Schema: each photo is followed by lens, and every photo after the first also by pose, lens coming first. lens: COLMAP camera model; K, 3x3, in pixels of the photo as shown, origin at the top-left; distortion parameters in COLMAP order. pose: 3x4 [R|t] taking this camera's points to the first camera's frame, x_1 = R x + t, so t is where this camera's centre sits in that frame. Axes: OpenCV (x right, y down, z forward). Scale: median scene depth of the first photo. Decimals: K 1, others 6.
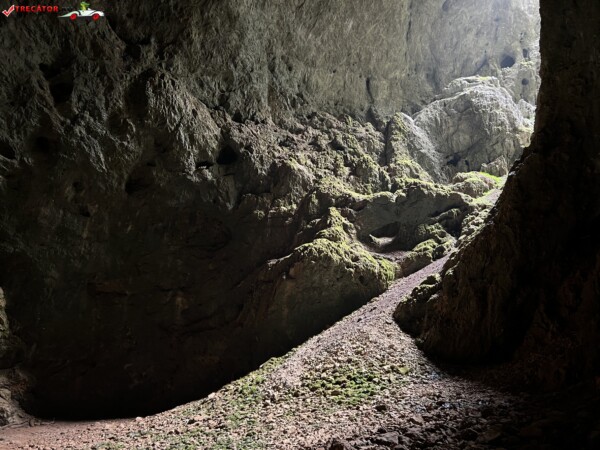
lens RADIAL K [[451.2, 0, 299.7], [0, 451.2, 223.2], [0, 0, 1]] dist [0.035352, -0.037361]
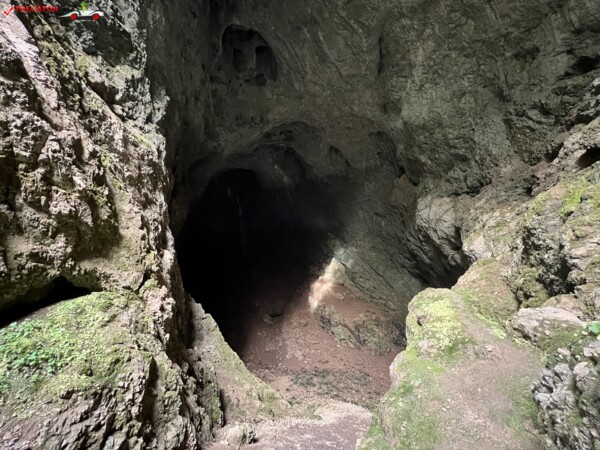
lens RADIAL K [[239.0, 0, 299.7], [0, 239.0, 226.1], [0, 0, 1]] dist [-0.000407, 0.000873]
pose [[-0.726432, -0.008412, -0.687187, 0.585128], [0.180461, 0.962501, -0.202549, -0.150920], [0.663122, -0.271149, -0.697673, 1.305044]]
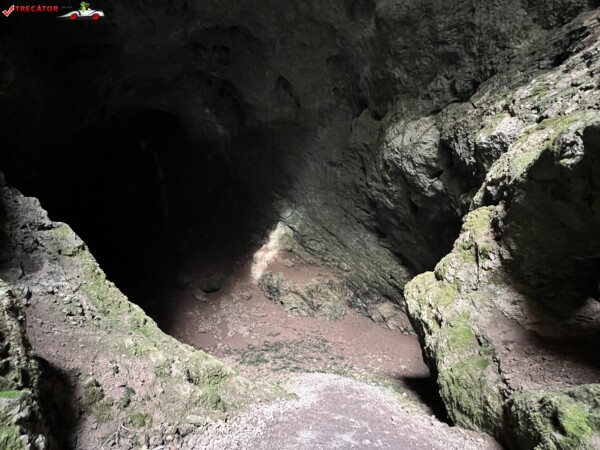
lens RADIAL K [[239.0, 0, 299.9], [0, 239.0, 226.1], [0, 0, 1]] dist [-0.000407, 0.000873]
pose [[-0.515880, 0.035818, -0.855912, 0.464286], [0.232079, 0.967606, -0.099388, -0.041246], [0.824625, -0.249911, -0.507482, 1.092072]]
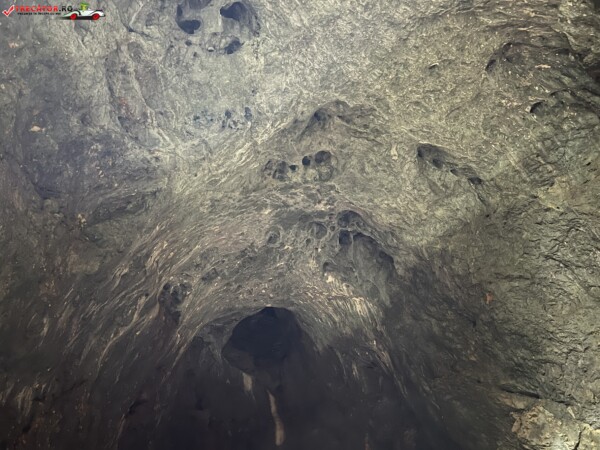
lens RADIAL K [[451.2, 0, 299.4], [0, 451.2, 225.4], [0, 0, 1]] dist [0.035352, -0.037361]
pose [[-0.906087, -0.210645, -0.366926, 0.206690], [0.189244, 0.573880, -0.796774, 0.084825], [0.378408, -0.791385, -0.480122, 0.921869]]
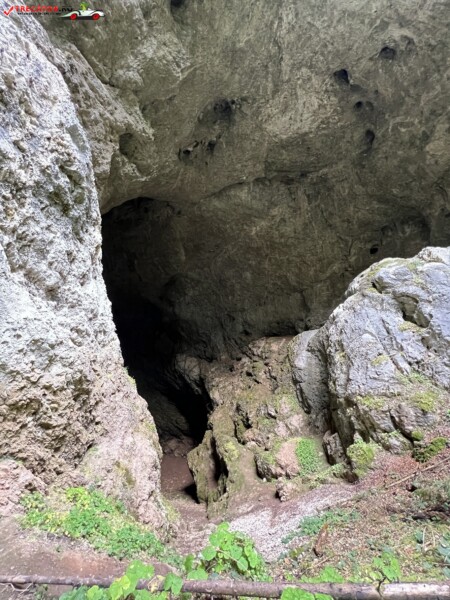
lens RADIAL K [[239.0, 0, 225.2], [0, 239.0, 299.4], [0, 0, 1]] dist [-0.000407, 0.000873]
pose [[0.060353, -0.056318, -0.996587, 1.143532], [0.255585, 0.965995, -0.039111, -0.526976], [0.964901, -0.252352, 0.072694, 1.269808]]
